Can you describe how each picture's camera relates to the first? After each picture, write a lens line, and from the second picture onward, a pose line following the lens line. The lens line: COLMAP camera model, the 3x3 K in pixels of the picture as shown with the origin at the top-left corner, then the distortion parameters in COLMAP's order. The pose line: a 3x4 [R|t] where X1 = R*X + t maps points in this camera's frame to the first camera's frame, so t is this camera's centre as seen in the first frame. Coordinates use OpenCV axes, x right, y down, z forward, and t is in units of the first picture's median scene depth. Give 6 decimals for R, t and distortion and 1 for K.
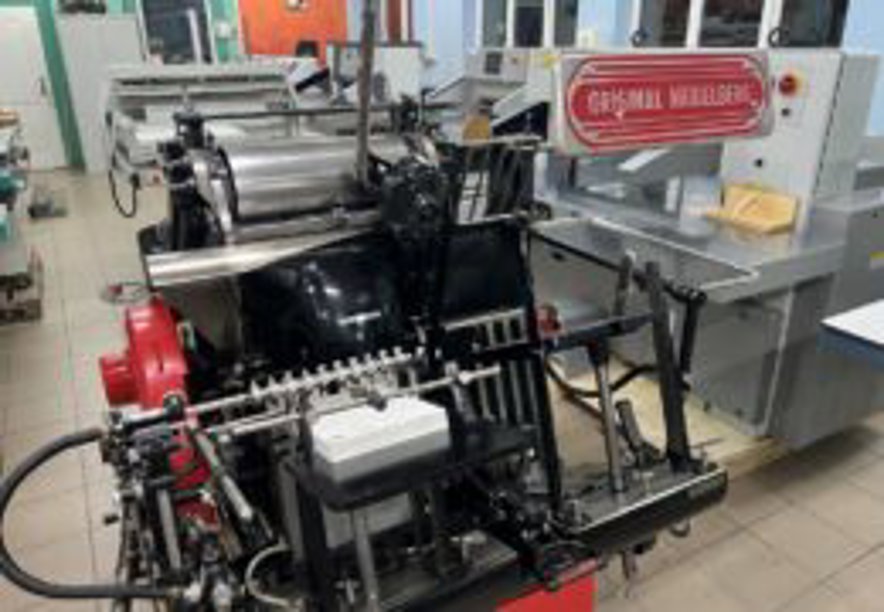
lens RADIAL K [[647.0, 0, 463.3], [0, 647.0, 307.0], [0, 0, 1]] dist [0.046207, -0.044653]
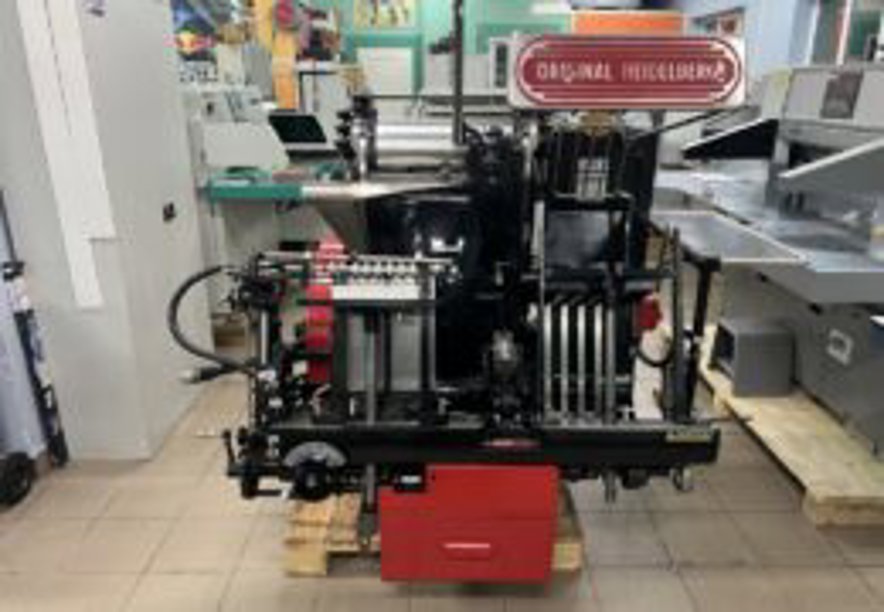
lens RADIAL K [[647.0, 0, 463.3], [0, 647.0, 307.0], [0, 0, 1]] dist [0.046207, -0.044653]
pose [[0.881828, 0.158461, -0.444150, 0.423192], [-0.182115, 0.983218, -0.010791, 0.120639], [0.434986, 0.090402, 0.895888, -0.131567]]
